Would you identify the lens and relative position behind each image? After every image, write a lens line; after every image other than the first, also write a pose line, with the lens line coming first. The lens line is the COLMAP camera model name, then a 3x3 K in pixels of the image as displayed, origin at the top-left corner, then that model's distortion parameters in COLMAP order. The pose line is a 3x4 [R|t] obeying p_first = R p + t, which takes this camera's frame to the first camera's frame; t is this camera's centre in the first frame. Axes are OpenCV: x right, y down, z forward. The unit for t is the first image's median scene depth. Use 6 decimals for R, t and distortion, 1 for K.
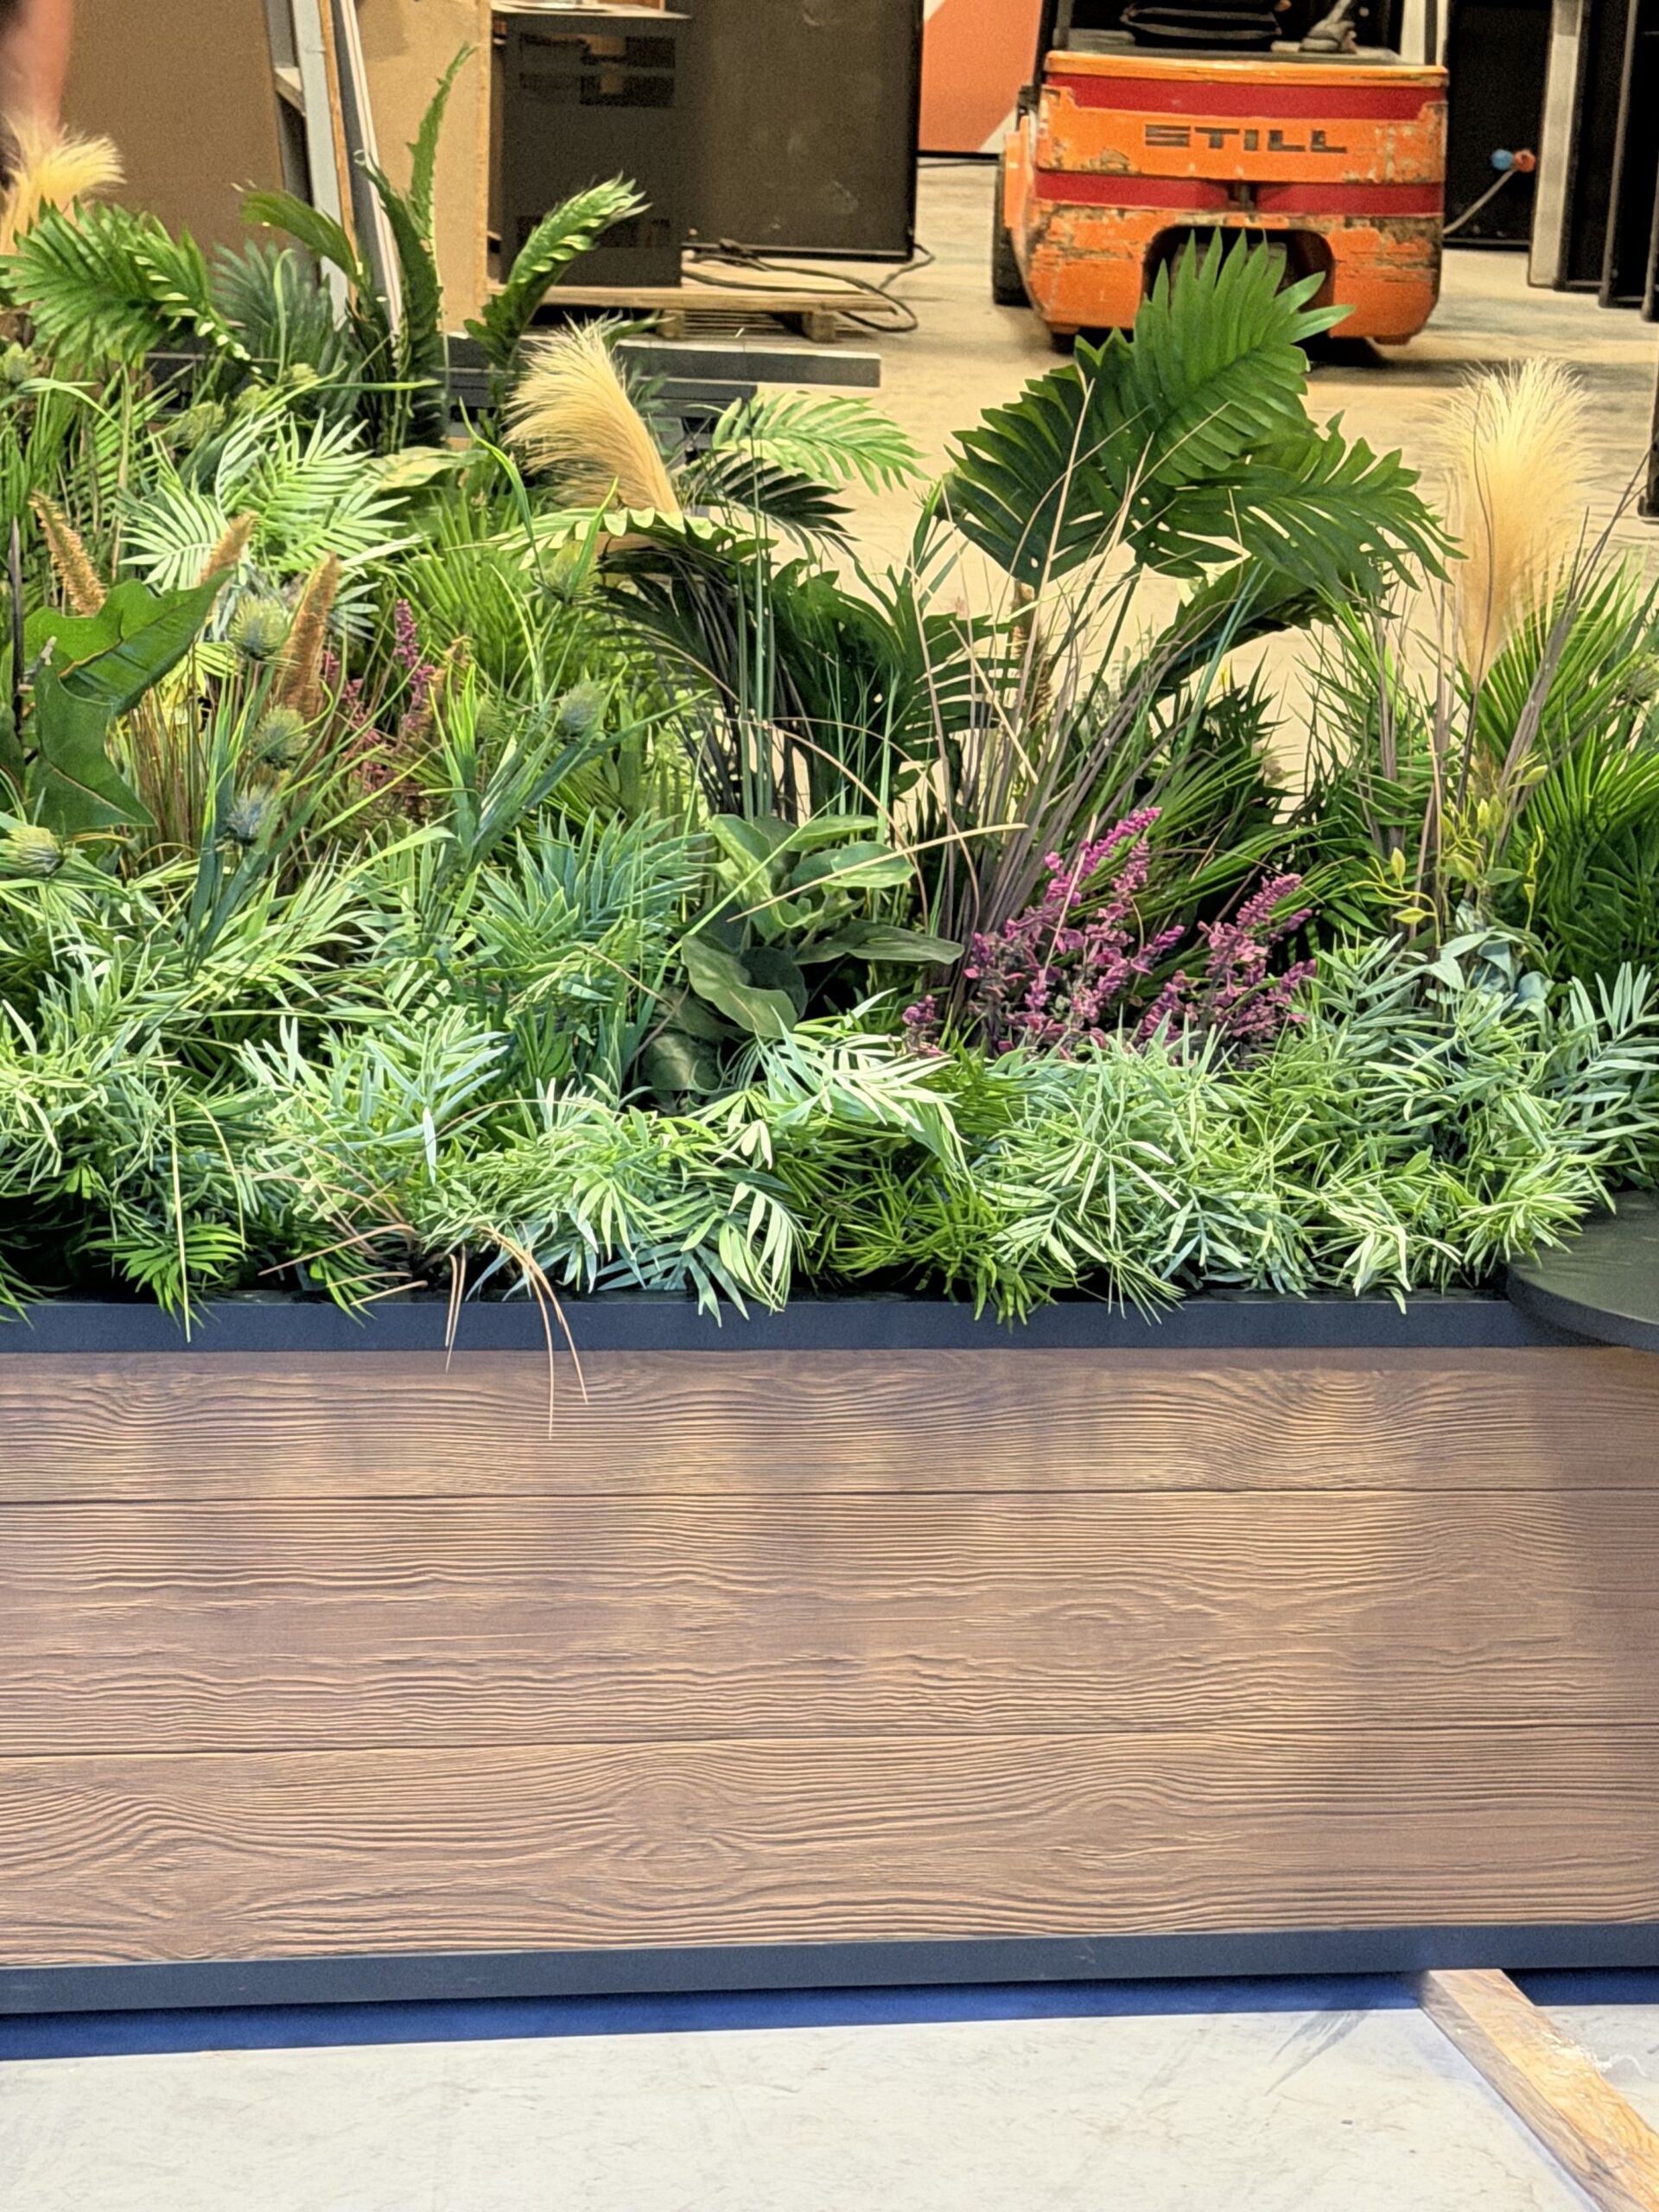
lens RADIAL K [[4938.2, 0, 852.0], [0, 4938.2, 1170.4], [0, 0, 1]] dist [0.105560, 0.000000]
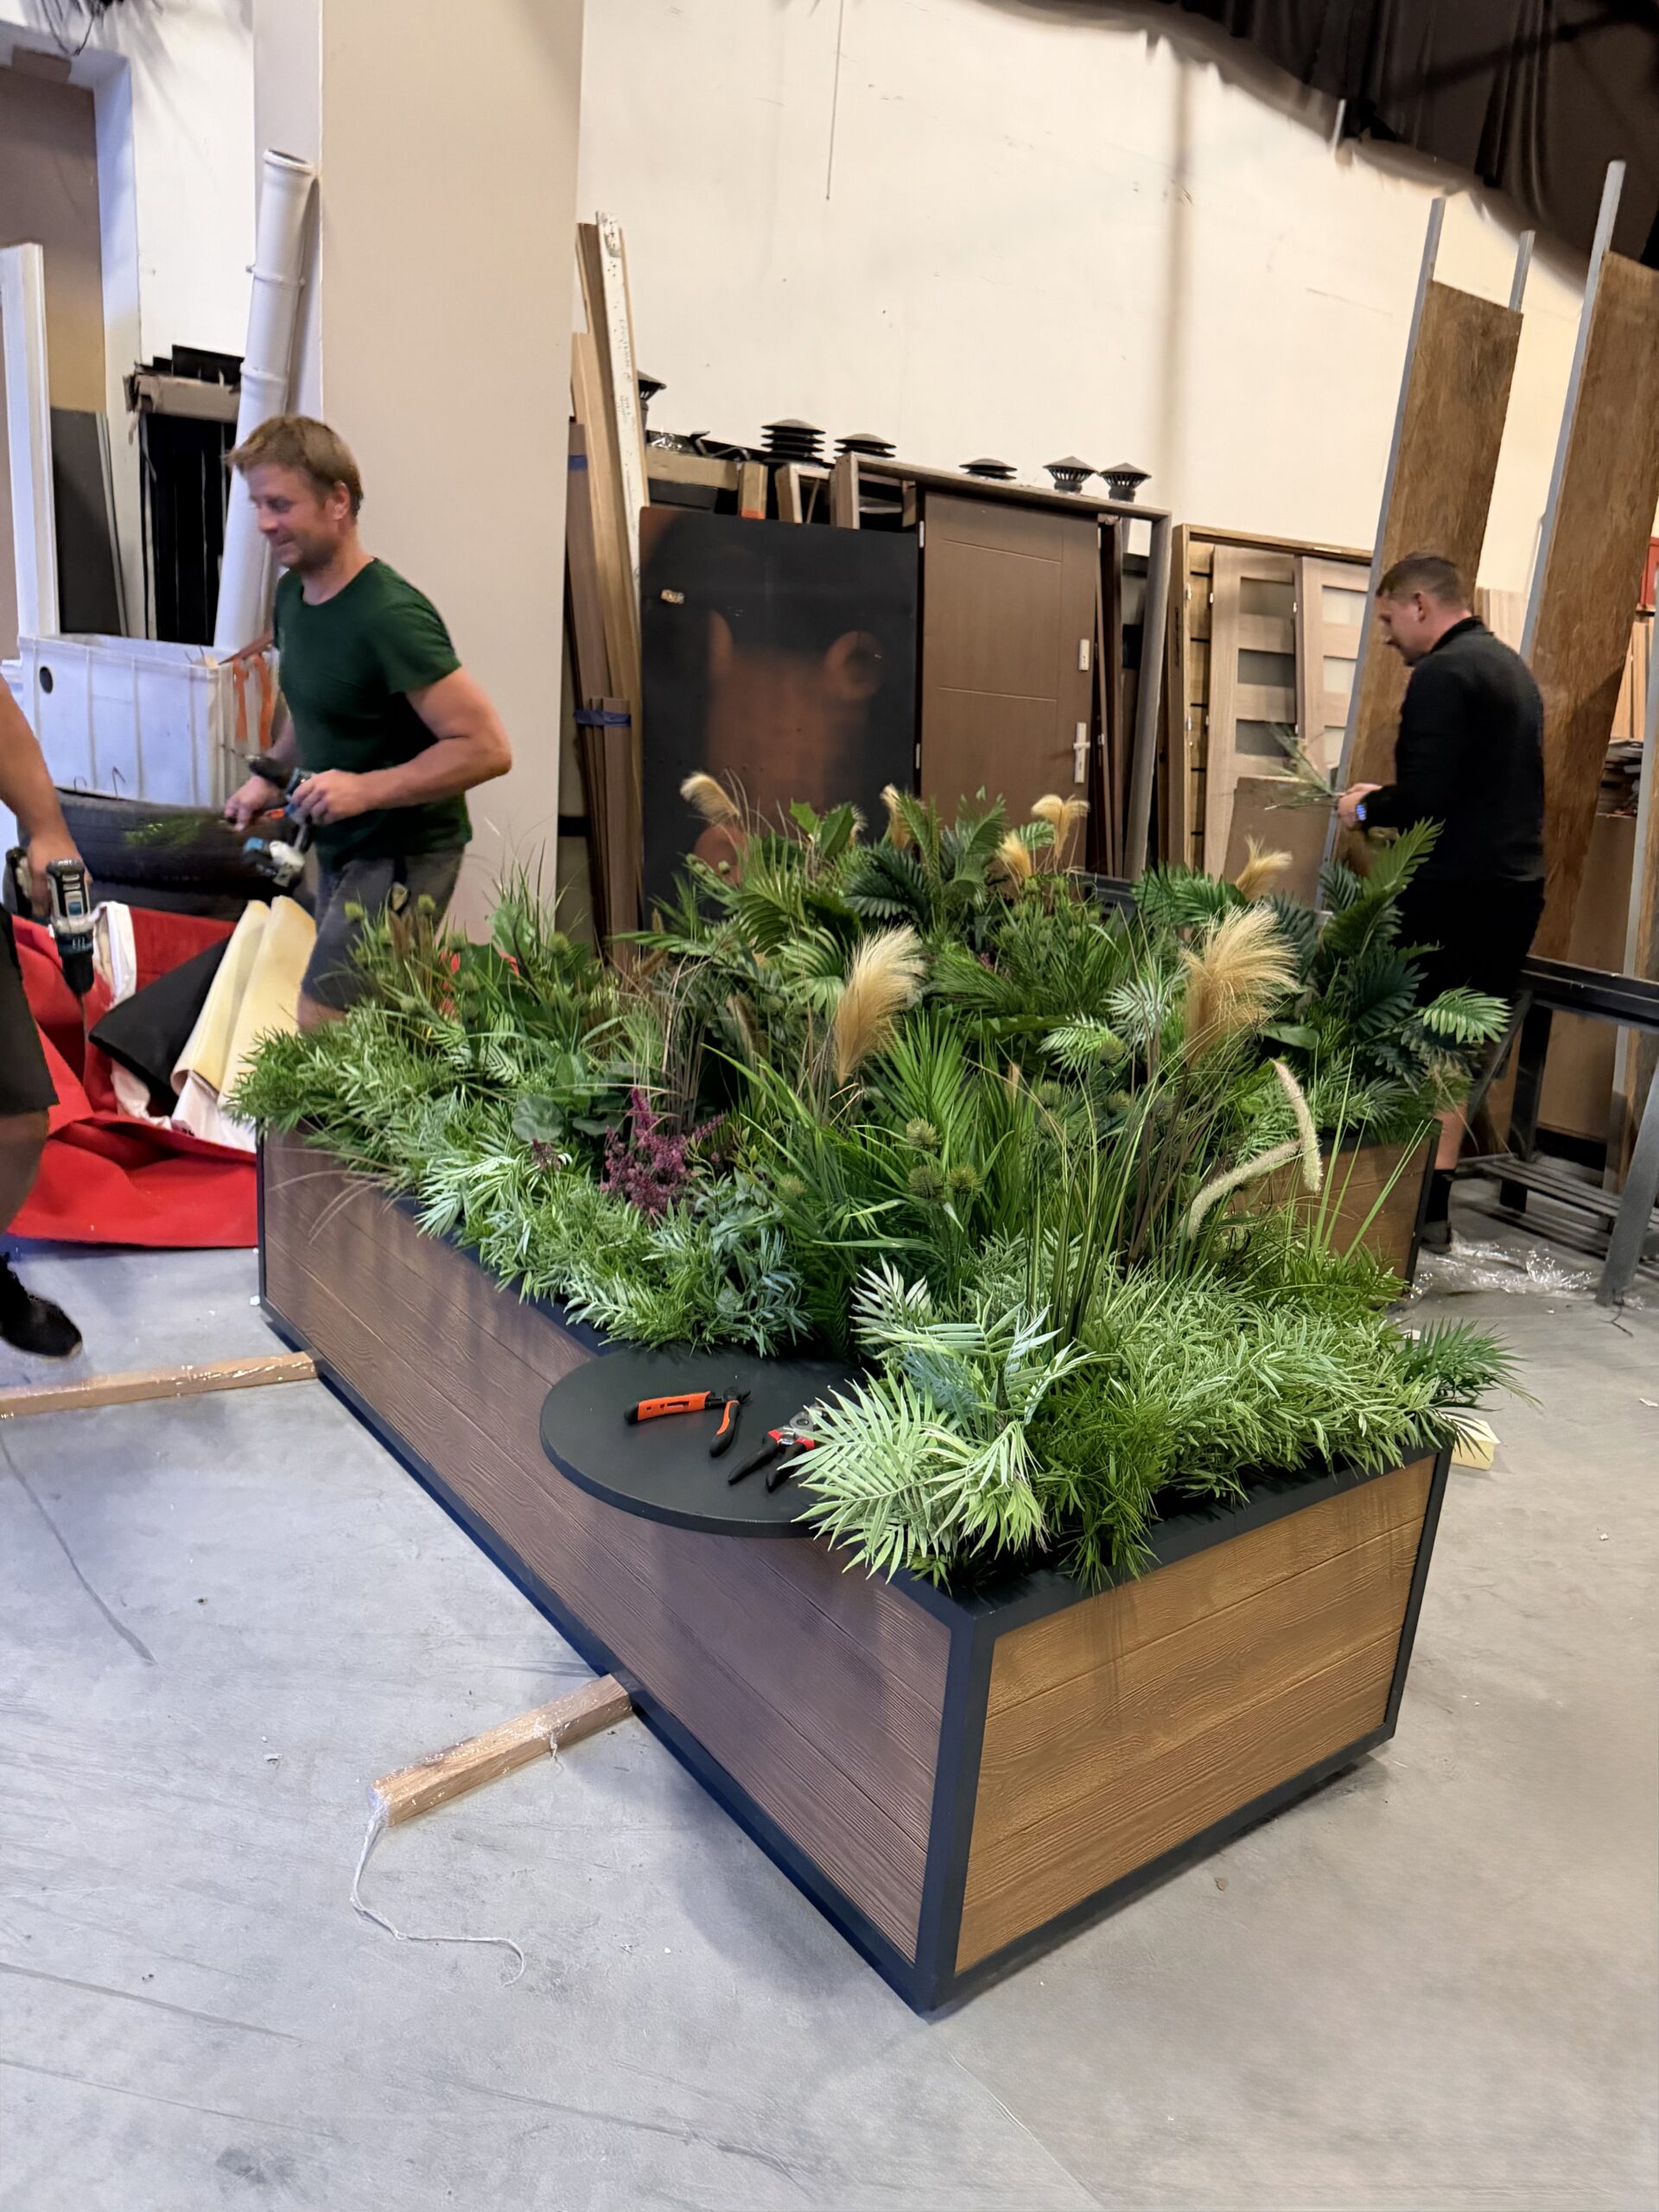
lens RADIAL K [[1557.8, 0, 839.7], [0, 1557.8, 1104.6], [0, 0, 1]] dist [0.037582, -0.056080]
pose [[0.461250, 0.217771, -0.860130, 0.678399], [-0.281499, 0.955247, 0.090898, -0.151323], [0.841432, 0.200199, 0.501910, 0.723932]]
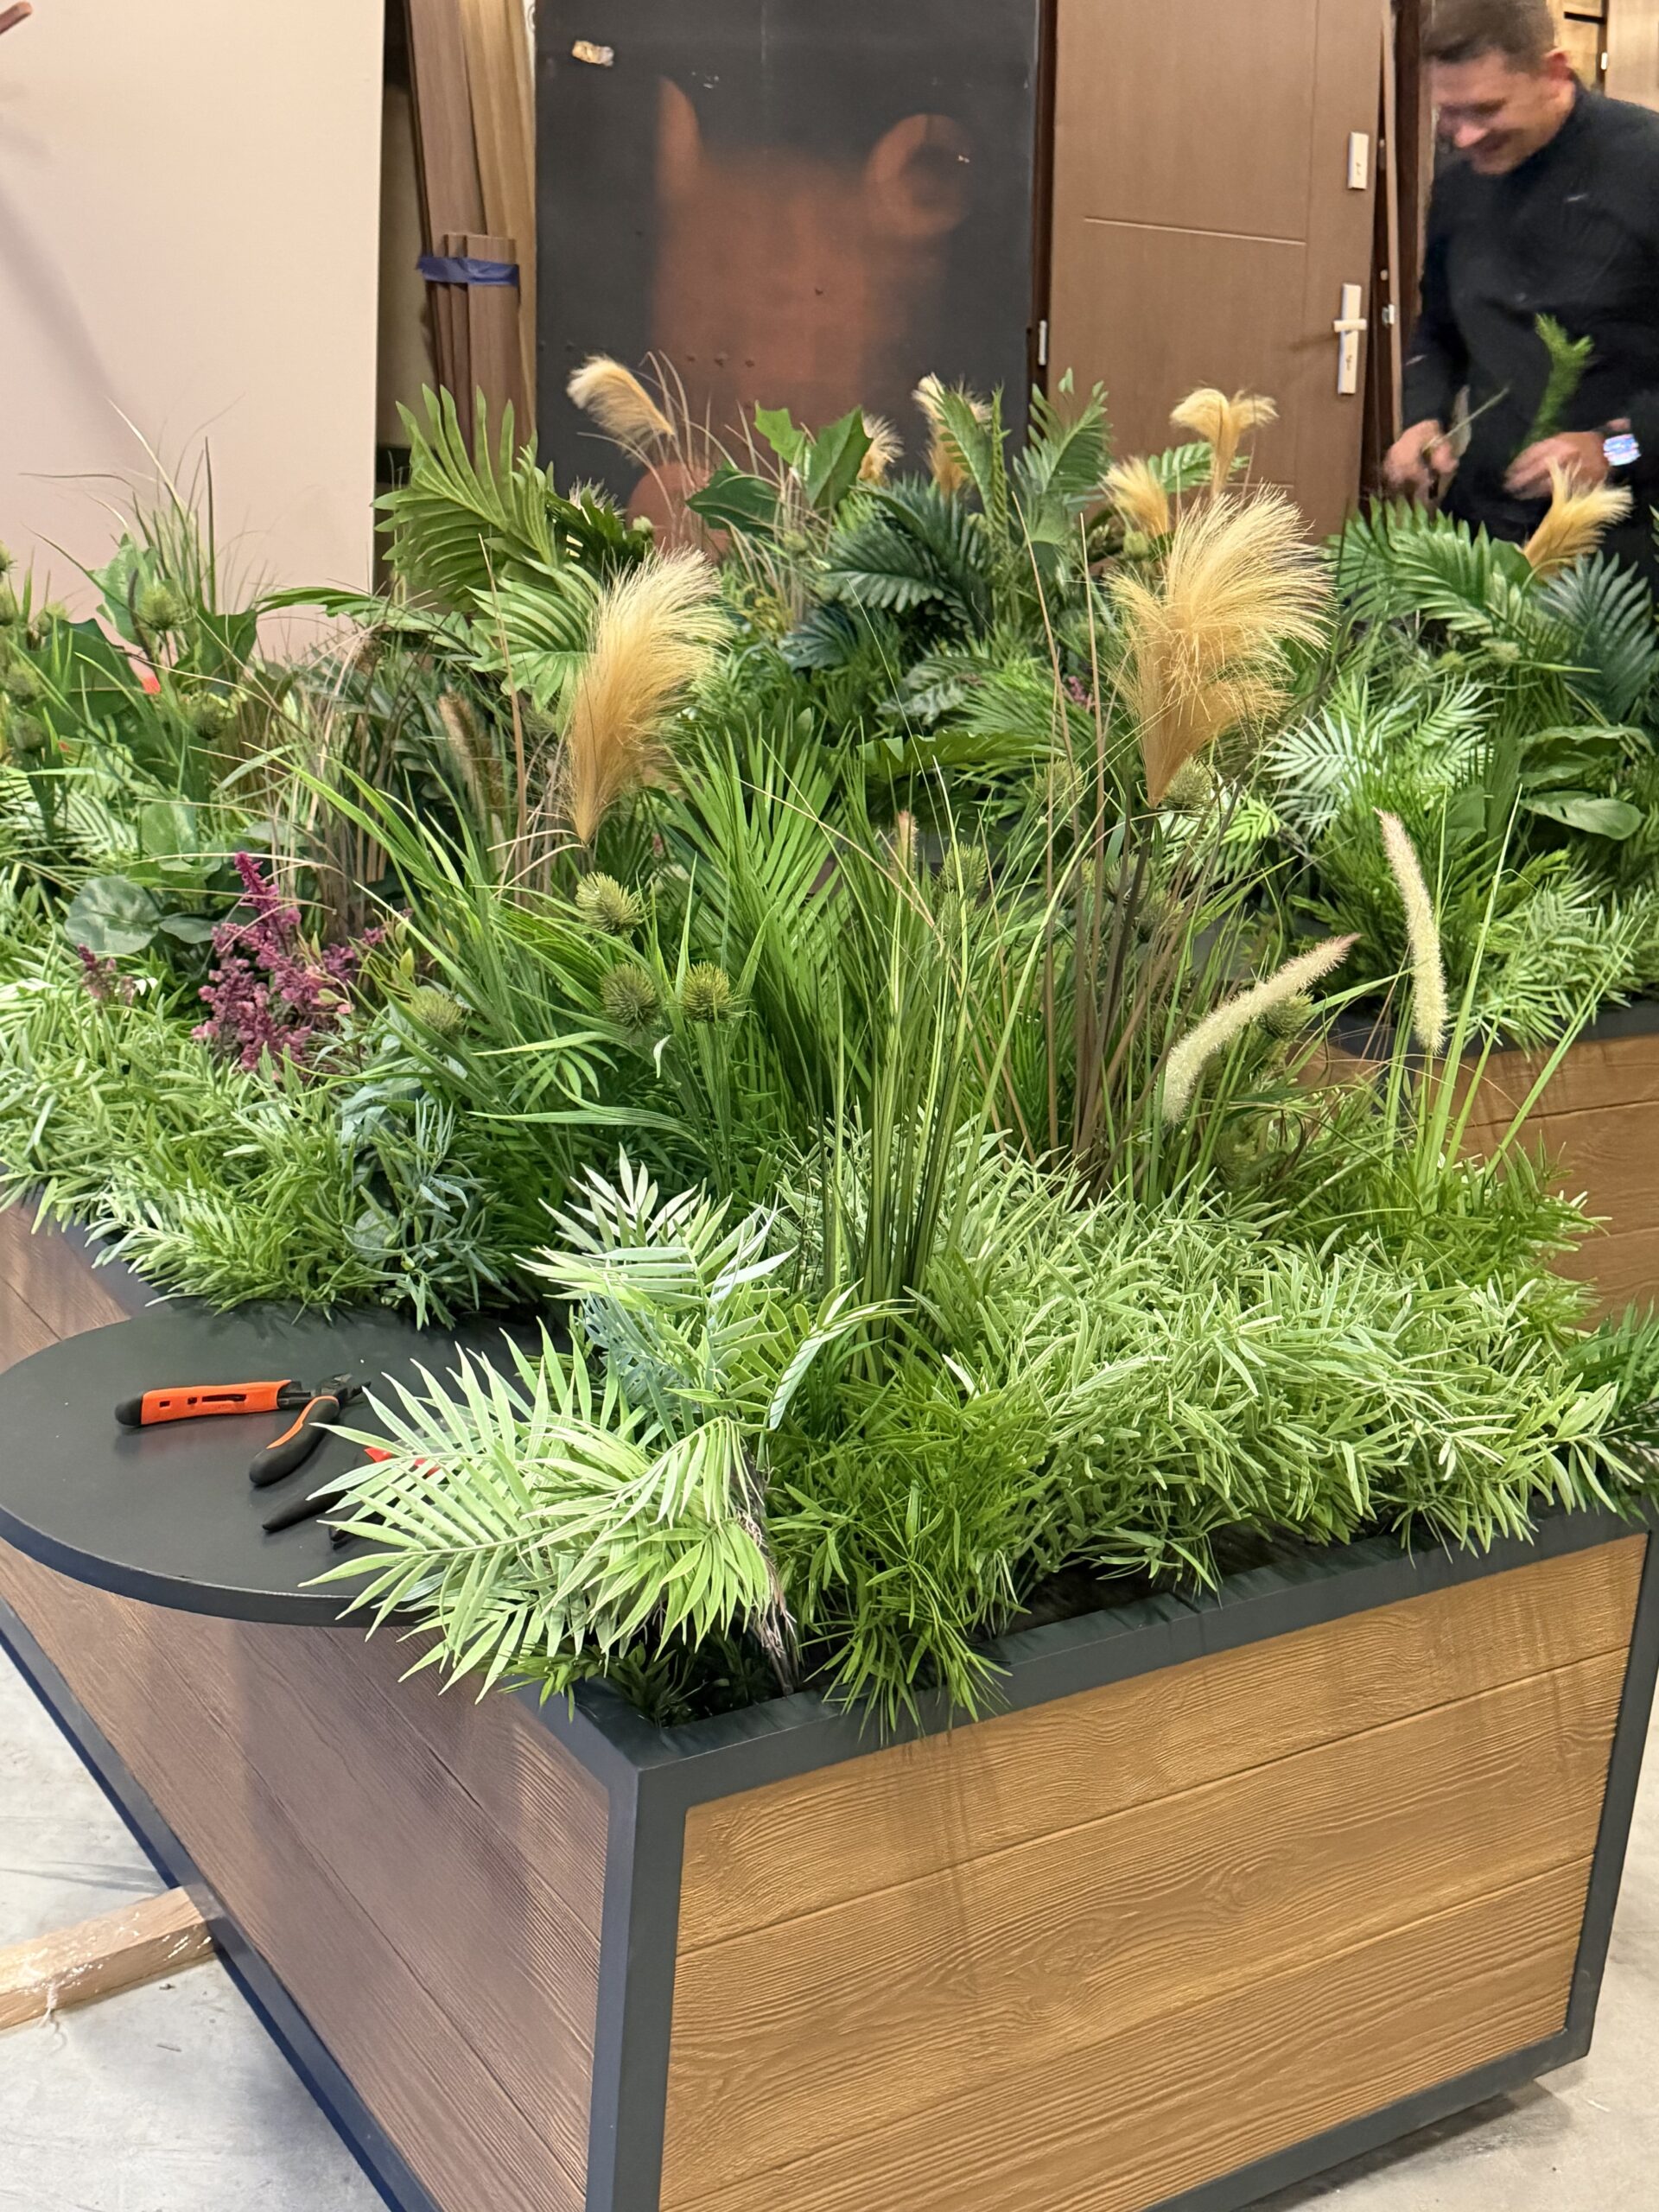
lens RADIAL K [[2717.1, 0, 846.8], [0, 2717.1, 1090.9], [0, 0, 1]] dist [0.040439, 0.000000]
pose [[0.396225, 0.252148, -0.882852, 0.709562], [-0.287887, 0.947180, 0.141317, -0.152641], [0.871853, 0.198168, 0.447887, 0.829564]]
